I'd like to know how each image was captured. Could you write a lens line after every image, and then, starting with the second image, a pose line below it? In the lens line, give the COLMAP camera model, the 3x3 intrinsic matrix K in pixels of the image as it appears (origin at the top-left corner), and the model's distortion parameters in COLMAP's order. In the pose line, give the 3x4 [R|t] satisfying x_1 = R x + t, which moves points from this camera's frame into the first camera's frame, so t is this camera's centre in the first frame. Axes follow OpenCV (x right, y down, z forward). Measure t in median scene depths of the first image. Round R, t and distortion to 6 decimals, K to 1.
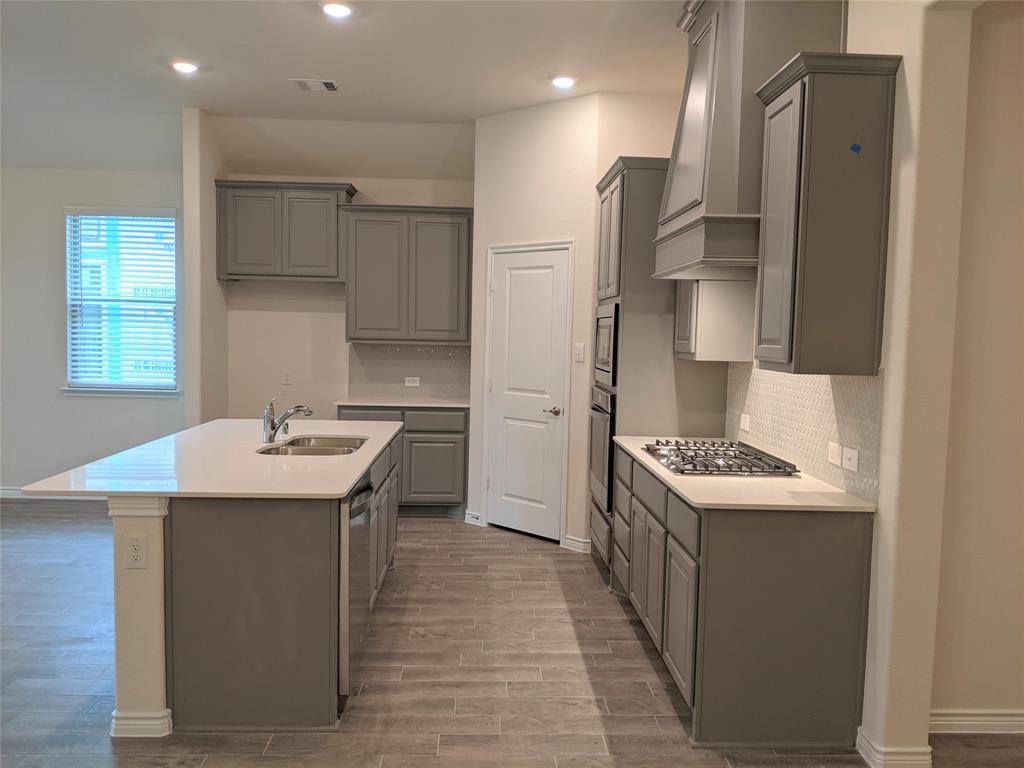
lens RADIAL K [[813.3, 0, 518.6], [0, 813.3, 380.2], [0, 0, 1]] dist [0.044479, -0.079417]
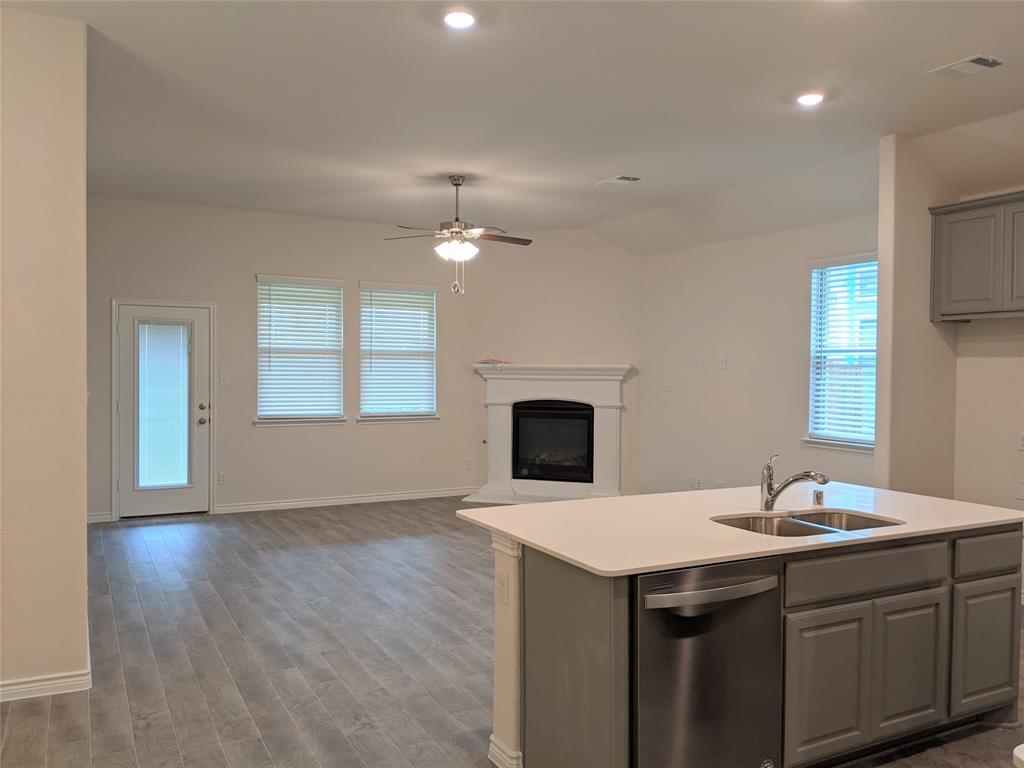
lens RADIAL K [[813.3, 0, 506.2], [0, 813.3, 378.0], [0, 0, 1]] dist [0.044479, -0.079417]
pose [[0.427924, -0.006749, -0.903790, 0.305734], [-0.055928, 0.997858, -0.033932, -0.015062], [0.902083, 0.065067, 0.426630, 0.331277]]
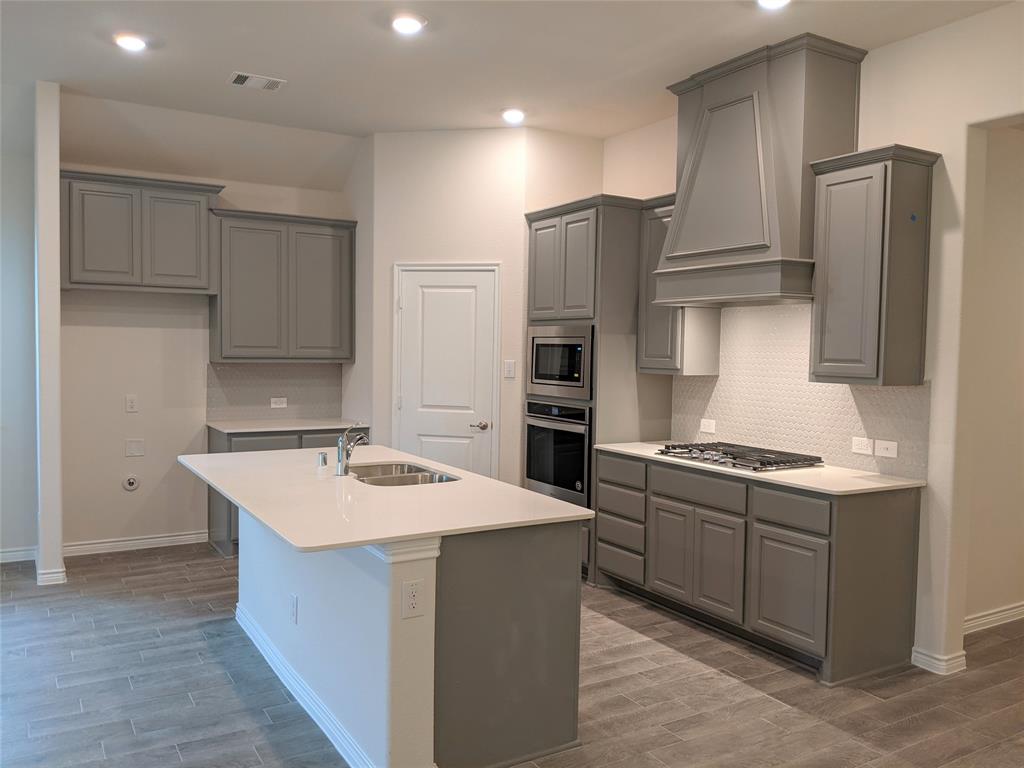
lens RADIAL K [[813.3, 0, 512.3], [0, 813.3, 380.9], [0, 0, 1]] dist [0.044479, -0.079417]
pose [[0.879597, -0.027991, 0.474896, -0.504978], [0.032085, 0.999485, -0.000516, -0.021401], [-0.474637, 0.015691, 0.880042, 0.080136]]
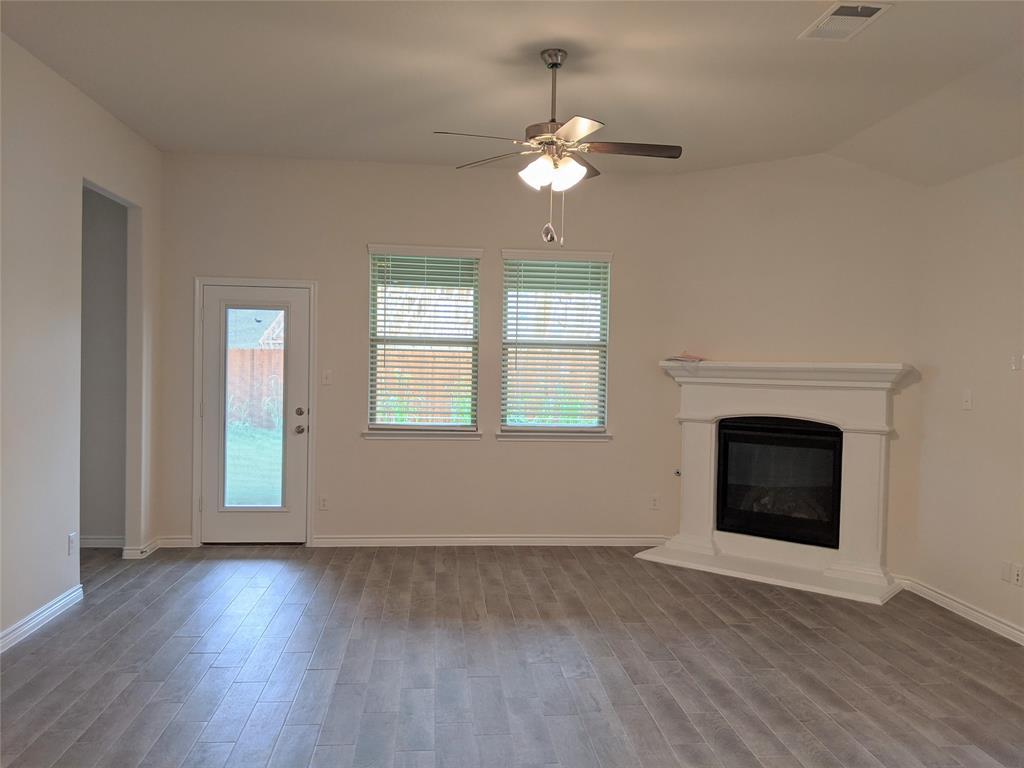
lens RADIAL K [[813.3, 0, 510.5], [0, 813.3, 387.4], [0, 0, 1]] dist [0.044479, -0.079417]
pose [[0.052119, 0.006903, -0.998617, 0.188532], [-0.081170, 0.996697, 0.002654, -0.024290], [0.995337, 0.080919, 0.052507, 0.446794]]
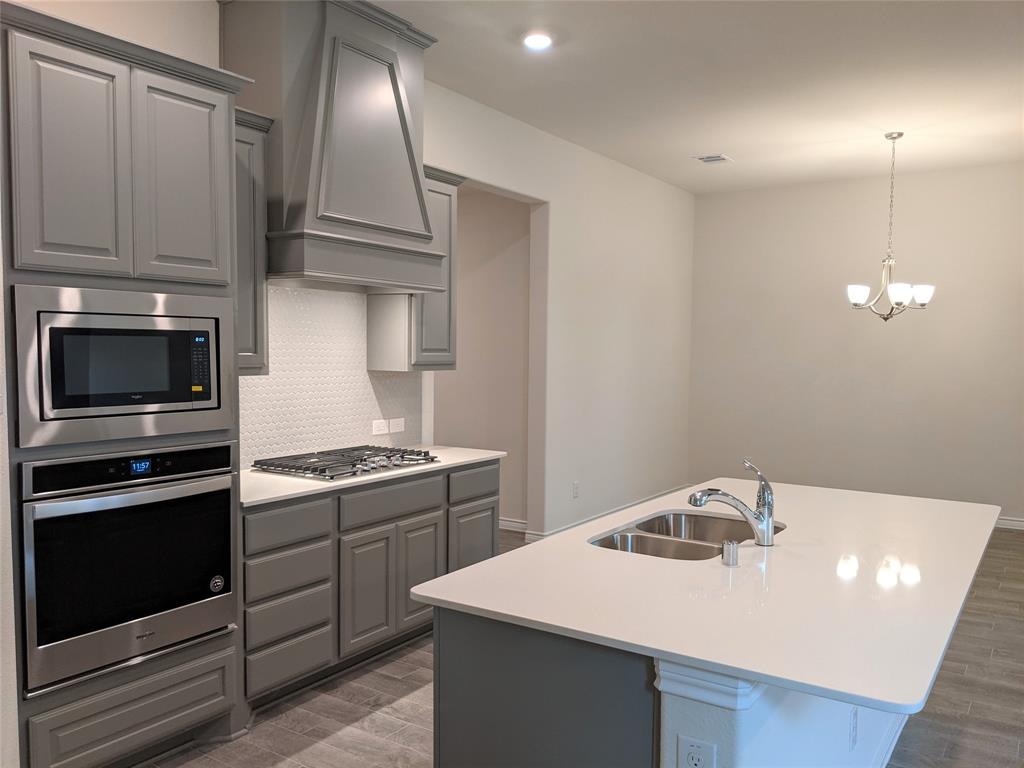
lens RADIAL K [[813.3, 0, 521.5], [0, 813.3, 394.0], [0, 0, 1]] dist [0.044479, -0.079417]
pose [[-0.810970, -0.065402, 0.581420, -0.446751], [0.006486, 0.992667, 0.120708, -0.096698], [-0.585051, 0.101662, -0.804599, 1.396807]]
